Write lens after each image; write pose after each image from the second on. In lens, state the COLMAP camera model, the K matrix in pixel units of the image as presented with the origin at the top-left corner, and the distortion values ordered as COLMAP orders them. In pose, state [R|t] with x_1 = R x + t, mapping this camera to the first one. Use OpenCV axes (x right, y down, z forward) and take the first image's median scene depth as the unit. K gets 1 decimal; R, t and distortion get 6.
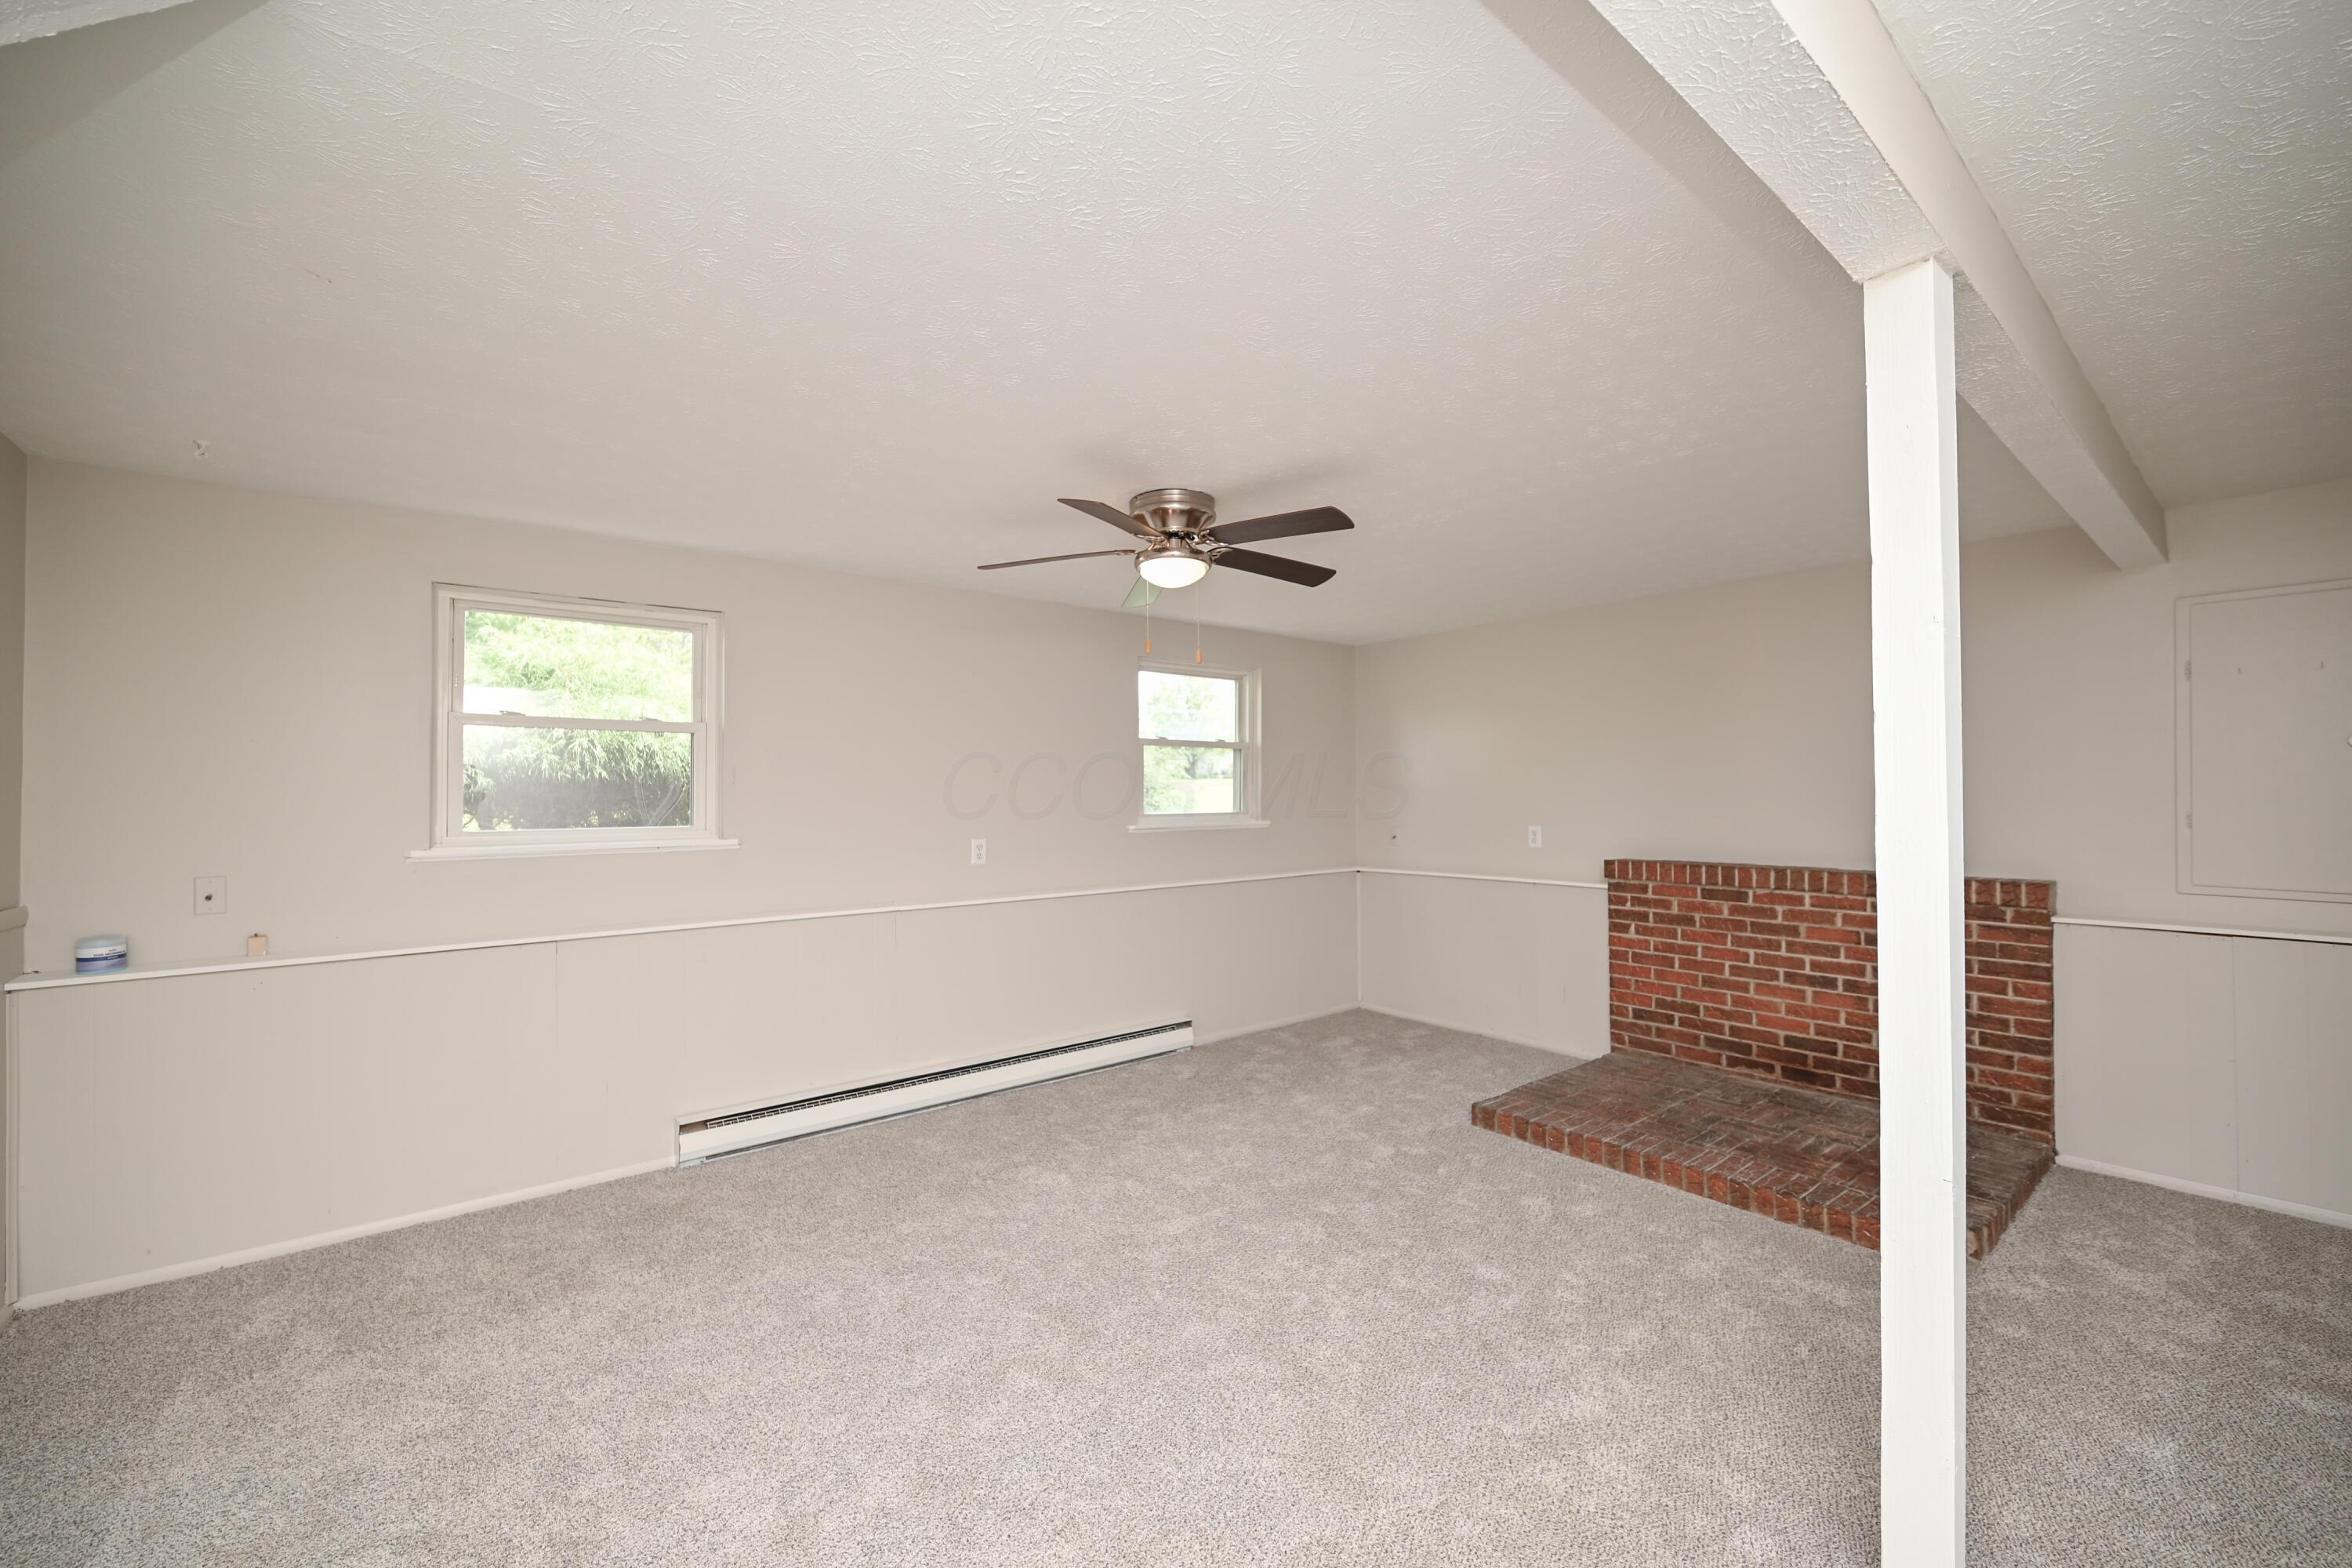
lens RADIAL K [[921.9, 0, 1187.6], [0, 921.9, 792.6], [0, 0, 1]] dist [0.000777, -0.000079]
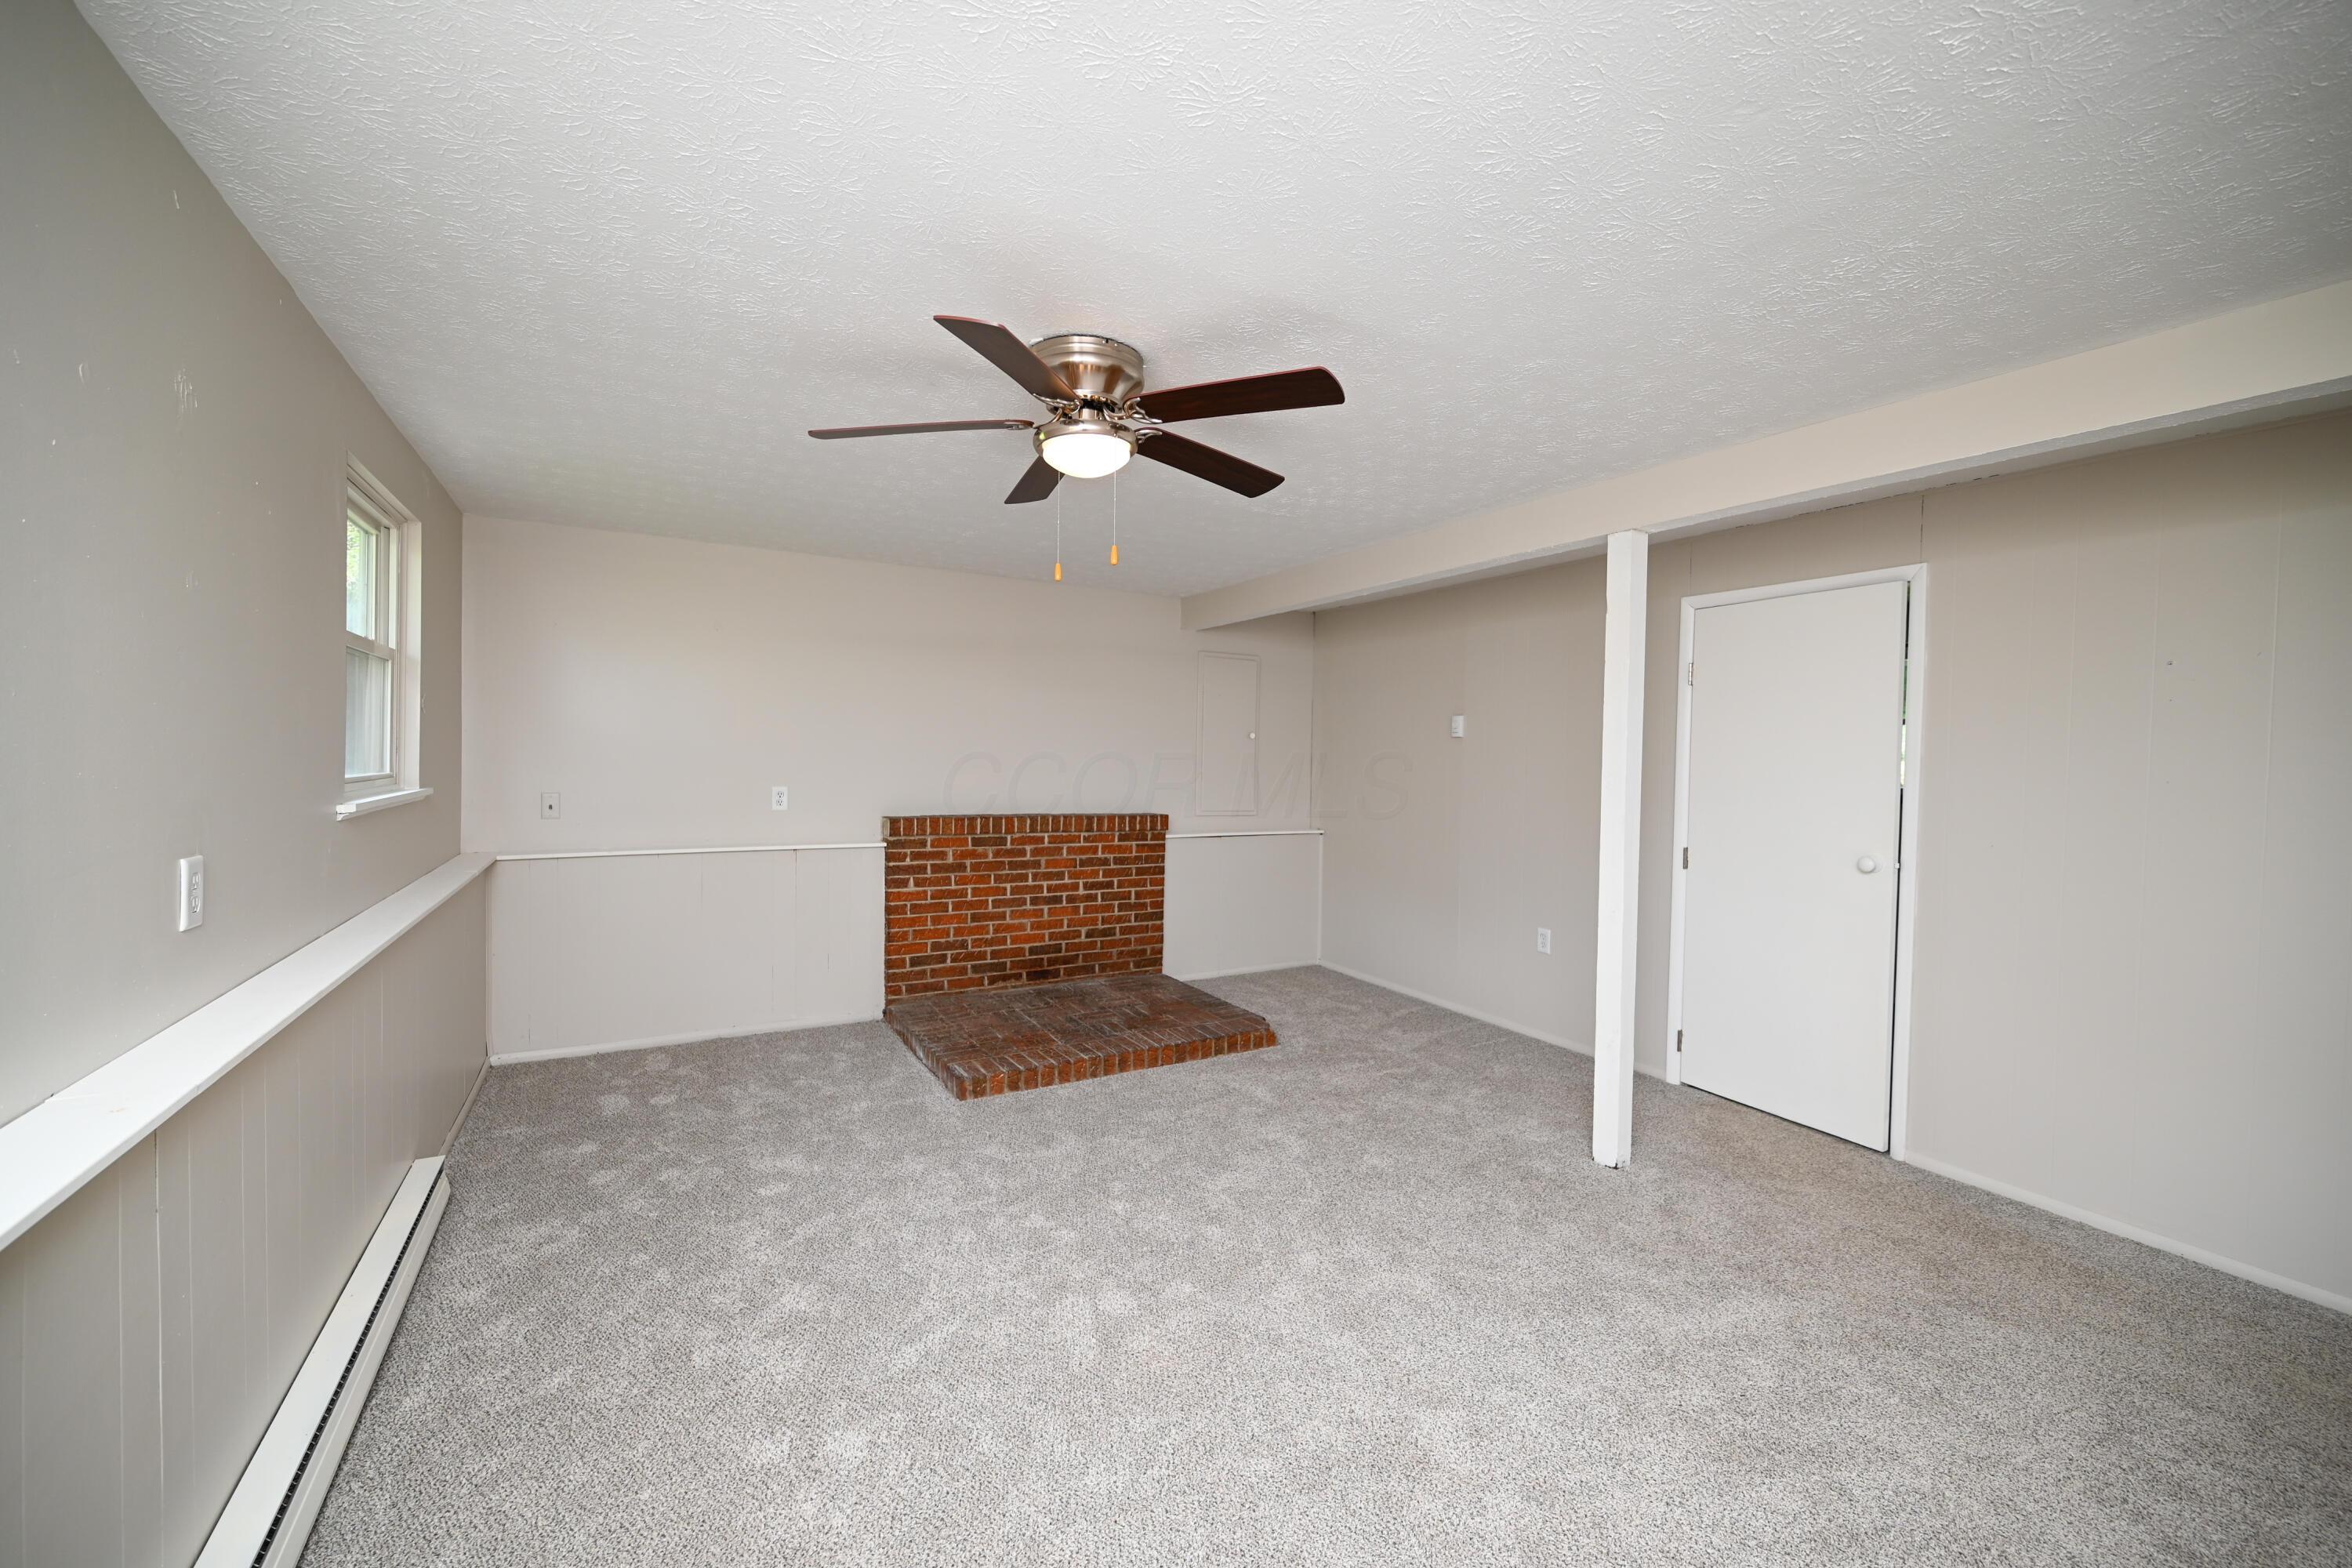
lens RADIAL K [[921.9, 0, 1175.2], [0, 921.9, 769.8], [0, 0, 1]] dist [0.000777, -0.000079]
pose [[0.151856, -0.005684, 0.988386, -0.549658], [-0.029339, 0.999517, 0.010256, 0.000050], [-0.987967, -0.030556, 0.151616, 0.589208]]
